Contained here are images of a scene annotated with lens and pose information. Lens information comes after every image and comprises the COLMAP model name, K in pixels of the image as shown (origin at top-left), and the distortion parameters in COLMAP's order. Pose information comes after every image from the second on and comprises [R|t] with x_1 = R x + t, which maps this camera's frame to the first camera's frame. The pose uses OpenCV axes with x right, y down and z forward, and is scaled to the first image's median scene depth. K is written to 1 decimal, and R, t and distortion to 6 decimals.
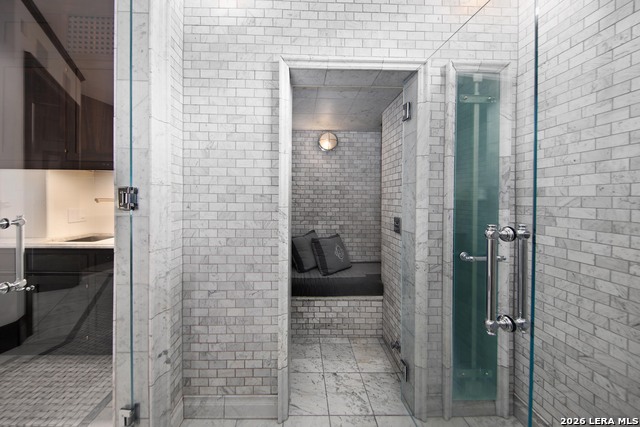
lens RADIAL K [[223.1, 0, 298.1], [0, 223.1, 200.8], [0, 0, 1]] dist [0.002108, 0.000082]
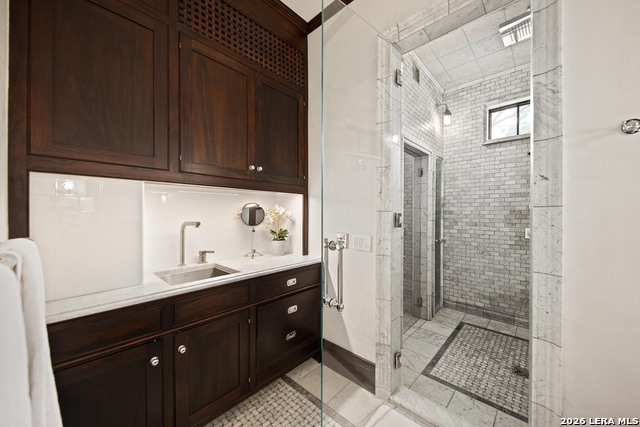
lens RADIAL K [[240.0, 0, 320.0], [0, 240.0, 213.5], [0, 0, 1]] dist [0.002041, 0.000065]
pose [[0.690645, -0.009249, 0.723135, -2.179456], [0.010269, 0.999943, 0.002981, -0.056366], [-0.723121, 0.005367, 0.690700, 0.221276]]
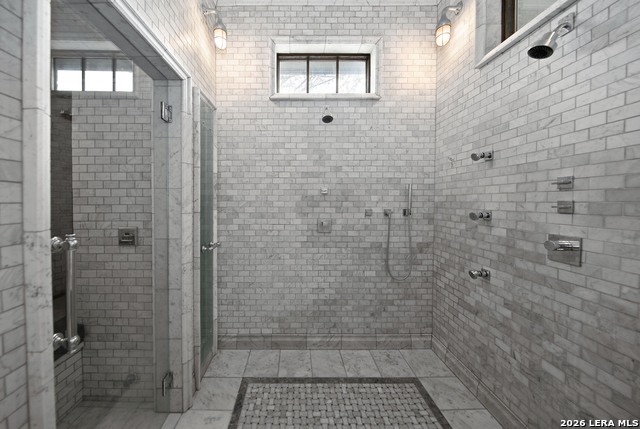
lens RADIAL K [[223.1, 0, 298.1], [0, 223.1, 201.8], [0, 0, 1]] dist [0.002108, 0.000082]
pose [[-0.002945, -0.014133, 0.999896, -0.610874], [0.008756, 0.999861, 0.014158, -0.035099], [-0.999957, 0.008797, -0.002821, 0.574373]]
